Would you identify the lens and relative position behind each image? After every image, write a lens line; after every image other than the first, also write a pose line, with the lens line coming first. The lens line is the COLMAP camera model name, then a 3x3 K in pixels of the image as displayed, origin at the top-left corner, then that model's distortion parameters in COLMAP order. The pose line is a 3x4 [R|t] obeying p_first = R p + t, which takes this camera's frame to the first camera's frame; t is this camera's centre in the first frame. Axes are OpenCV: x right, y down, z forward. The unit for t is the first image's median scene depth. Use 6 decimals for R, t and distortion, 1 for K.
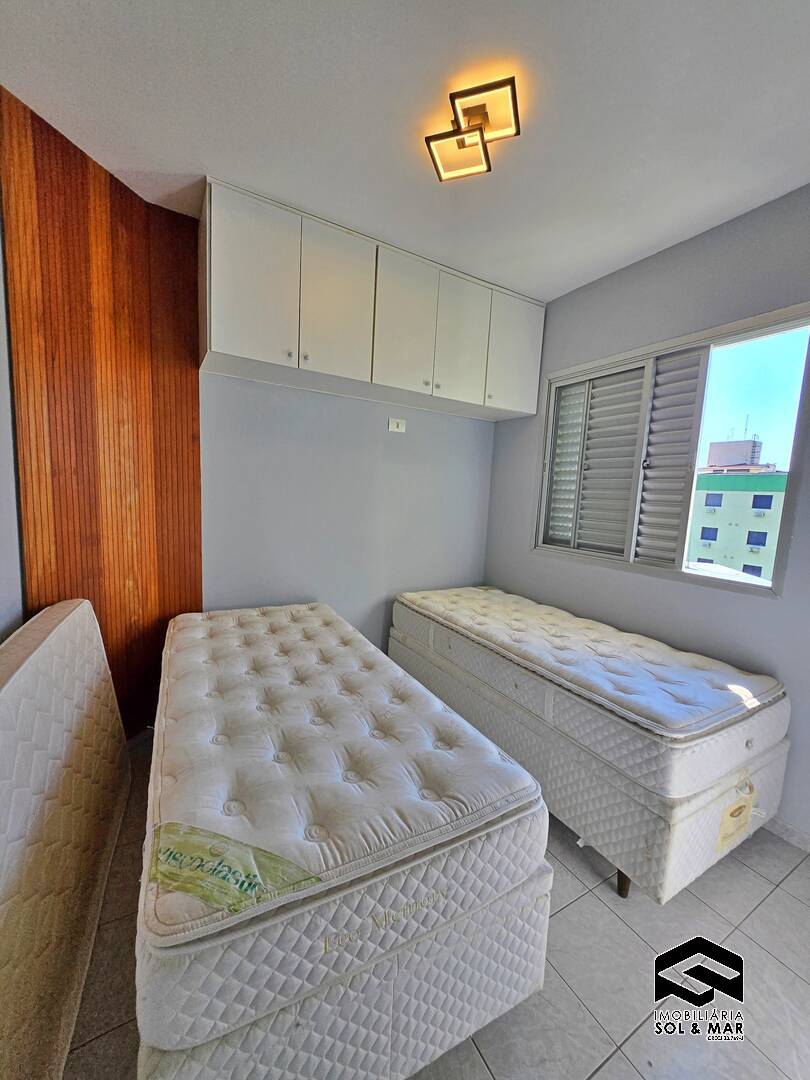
lens RADIAL K [[420.6, 0, 409.3], [0, 420.6, 543.3], [0, 0, 1]] dist [0.009622, -0.003211]
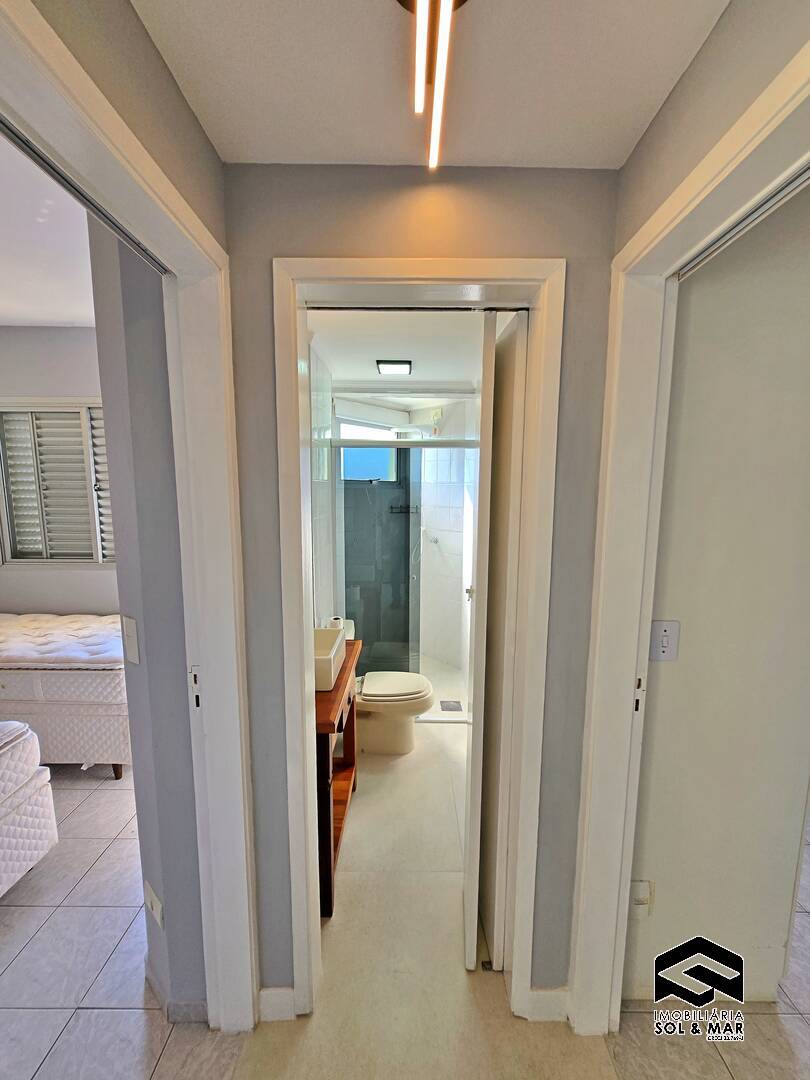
lens RADIAL K [[427.0, 0, 409.7], [0, 427.0, 545.0], [0, 0, 1]] dist [0.001807, -0.003263]
pose [[0.504700, -0.157578, 0.848792, -0.120030], [0.115756, 0.986674, 0.114346, -0.057754], [-0.855499, 0.040542, 0.516215, -0.591765]]
